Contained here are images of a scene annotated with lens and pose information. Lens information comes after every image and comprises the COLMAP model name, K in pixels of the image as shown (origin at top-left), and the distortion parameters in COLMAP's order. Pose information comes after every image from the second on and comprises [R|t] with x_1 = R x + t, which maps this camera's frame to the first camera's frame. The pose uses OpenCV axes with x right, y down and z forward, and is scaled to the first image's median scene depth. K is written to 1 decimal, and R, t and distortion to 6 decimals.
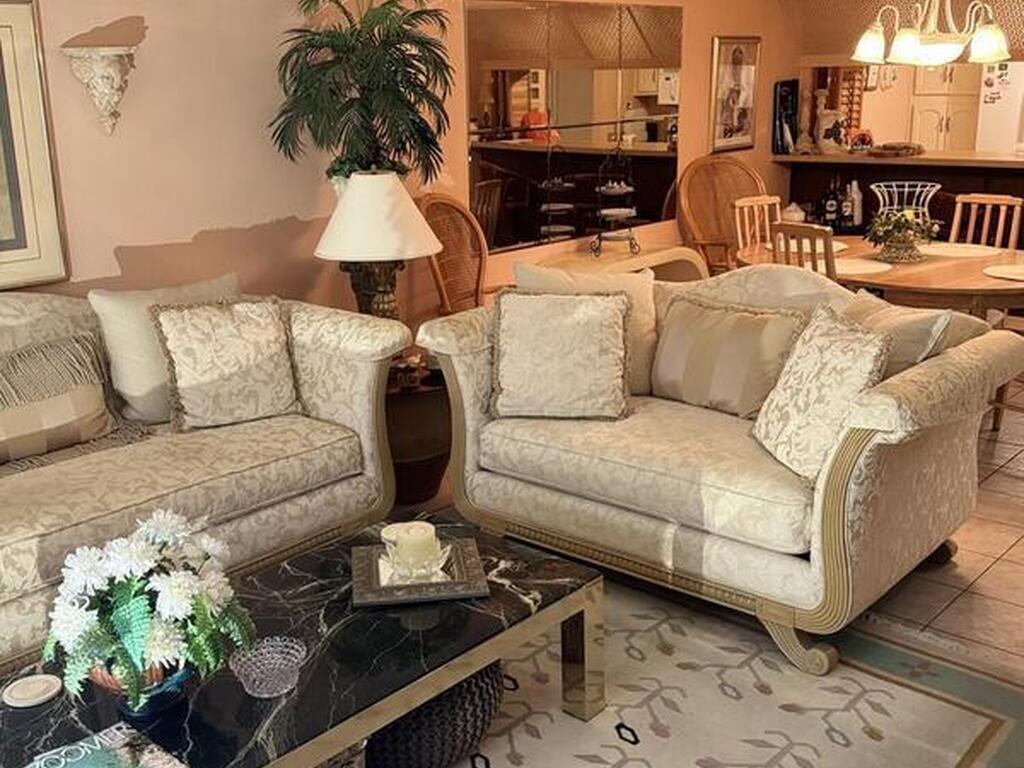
lens RADIAL K [[1102.2, 0, 533.4], [0, 1102.2, 406.5], [0, 0, 1]] dist [0.030213, 0.000000]
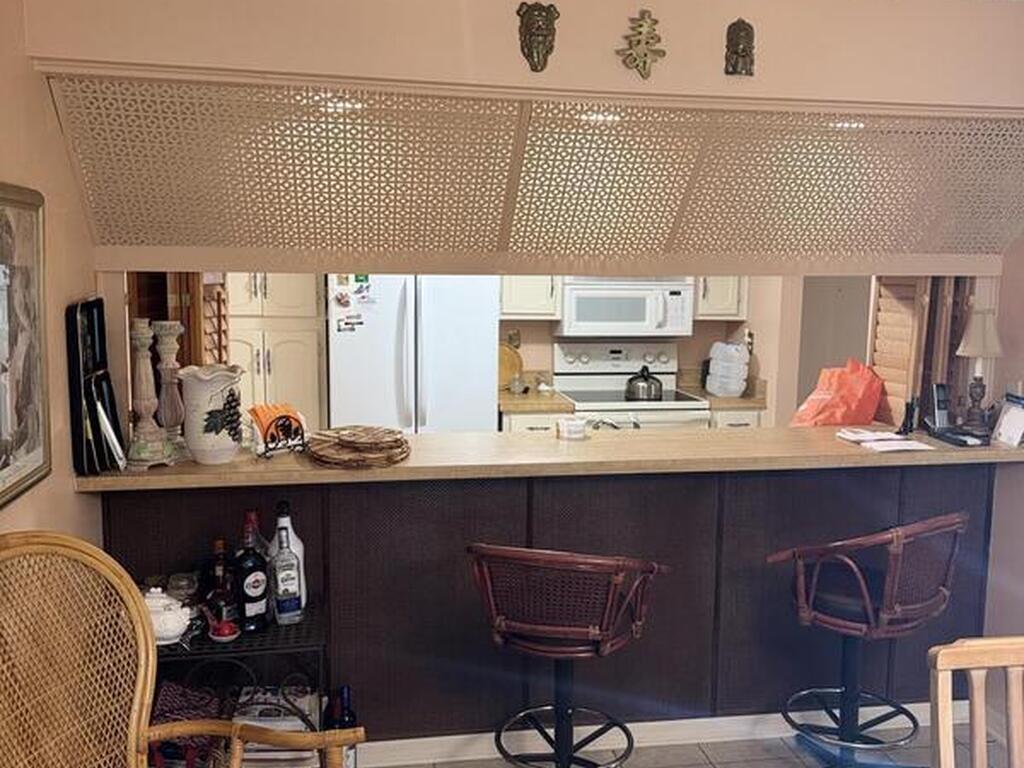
lens RADIAL K [[957.3, 0, 500.1], [0, 957.3, 398.4], [0, 0, 1]] dist [0.097077, 0.000000]
pose [[0.632001, -0.082757, 0.770536, 0.045143], [0.202478, 0.977379, -0.061103, -0.205477], [-0.748049, 0.194634, 0.634461, 0.661313]]
